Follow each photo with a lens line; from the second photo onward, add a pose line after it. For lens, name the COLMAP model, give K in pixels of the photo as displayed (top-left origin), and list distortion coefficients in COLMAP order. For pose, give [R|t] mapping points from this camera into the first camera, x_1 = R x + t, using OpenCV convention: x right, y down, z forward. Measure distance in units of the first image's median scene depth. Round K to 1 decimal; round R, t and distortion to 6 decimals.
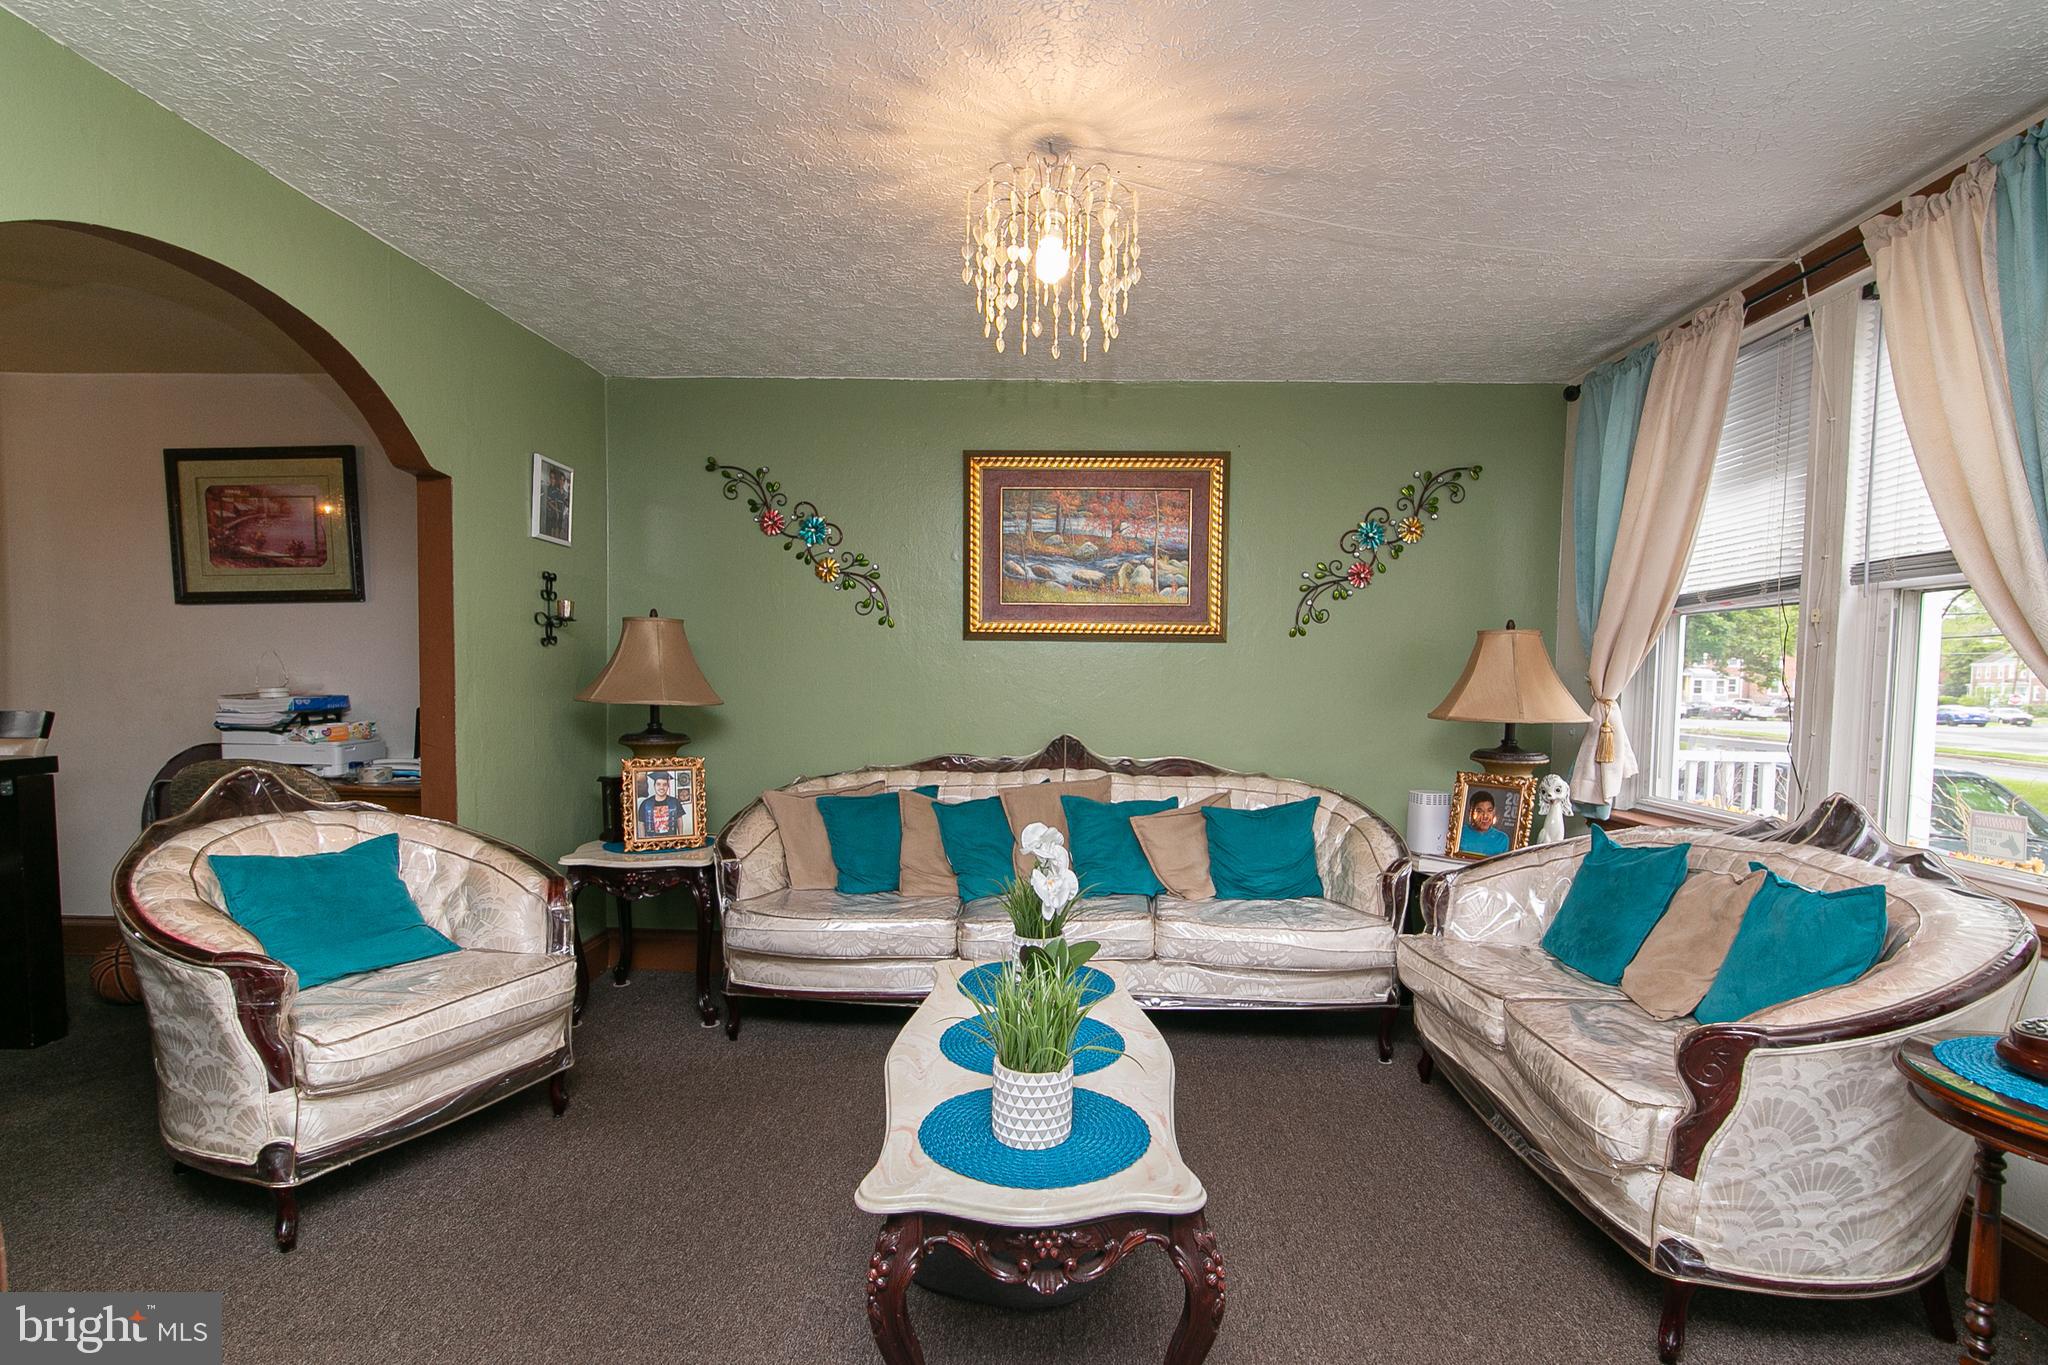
lens RADIAL K [[956.4, 0, 1019.1], [0, 956.4, 730.1], [0, 0, 1]] dist [0.002048, 0.000372]
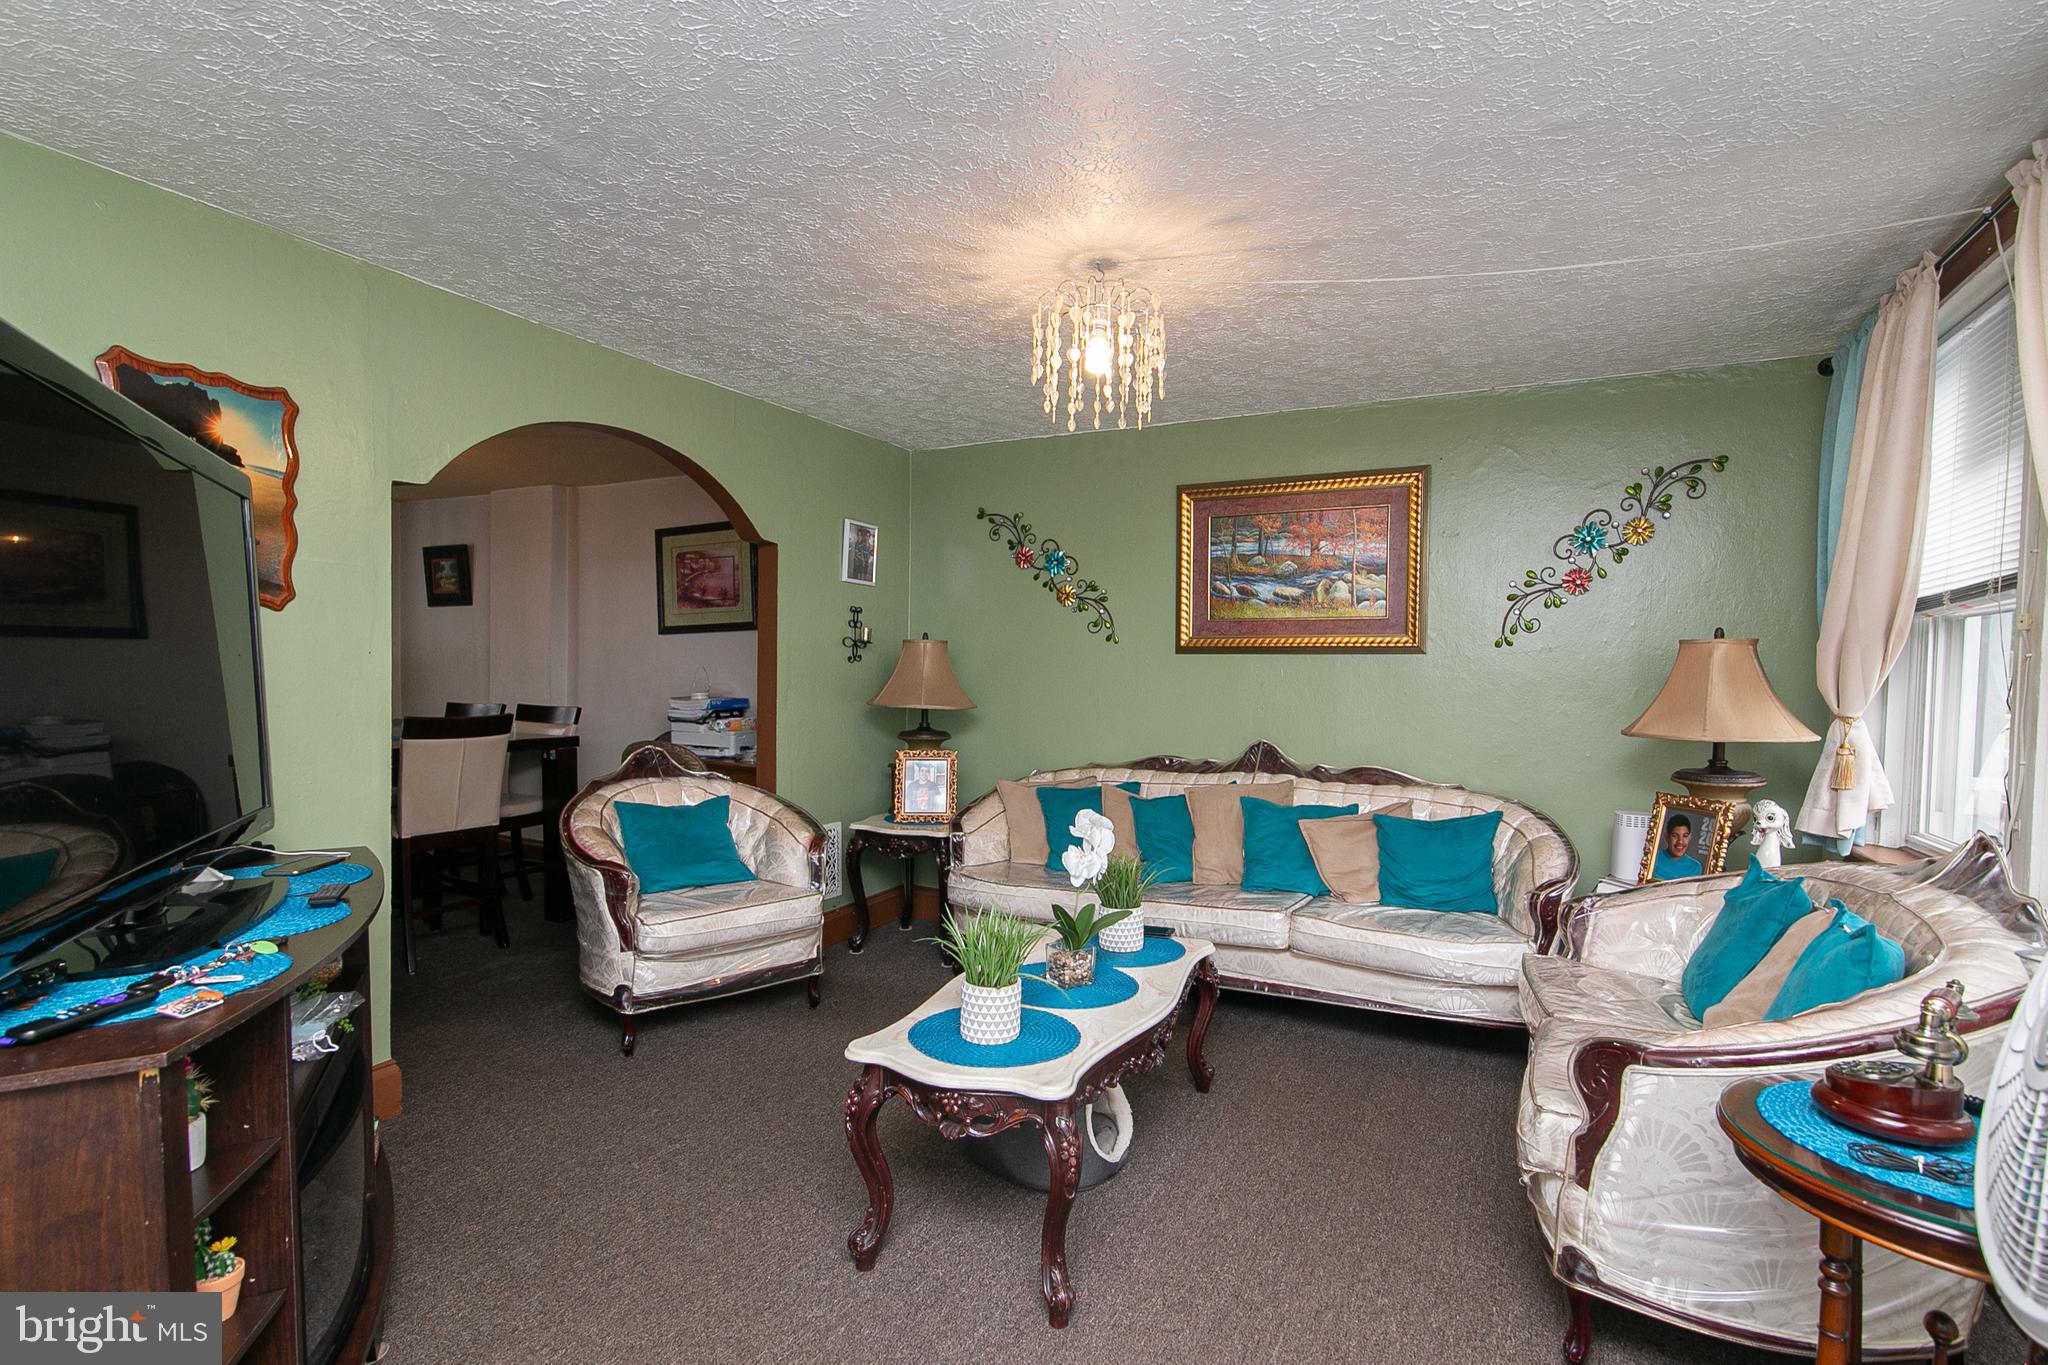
lens RADIAL K [[945.4, 0, 1024.8], [0, 945.4, 713.0], [0, 0, 1]] dist [0.001086, 0.000578]
pose [[0.908022, 0.015834, -0.418622, 0.278298], [-0.024822, 0.999563, -0.016035, -0.003300], [0.418186, 0.024951, 0.908019, -0.085843]]
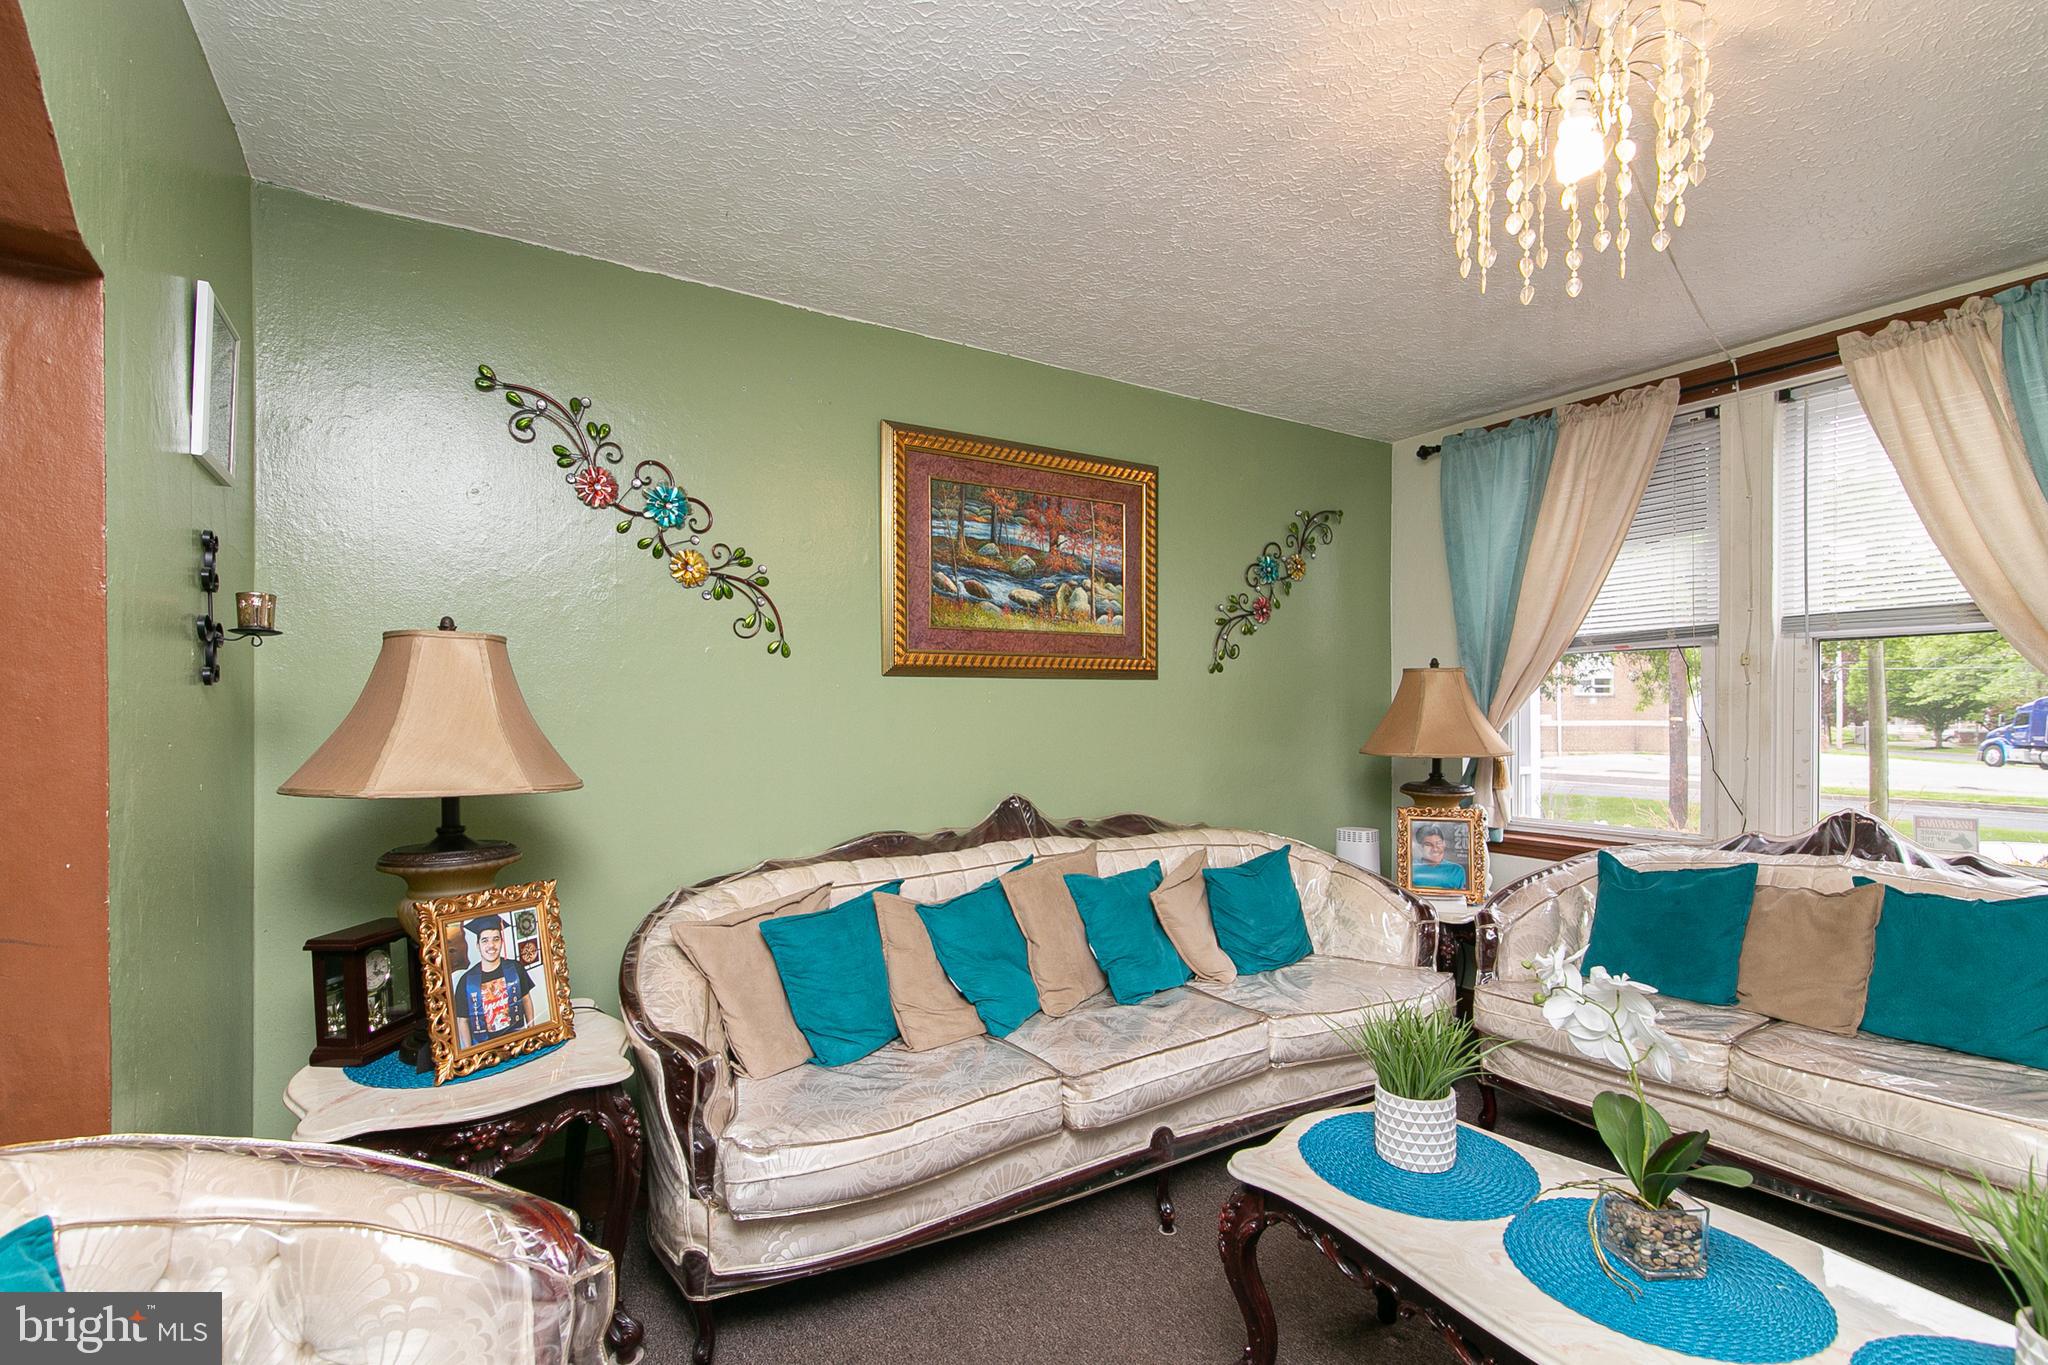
lens RADIAL K [[924.2, 0, 962.0], [0, 924.2, 715.9], [0, 0, 1]] dist [0.001988, 0.000272]
pose [[0.836010, -0.020458, 0.548333, -0.451391], [0.047823, 0.998219, -0.035670, -0.039463], [-0.546627, 0.056043, 0.835499, 0.426189]]
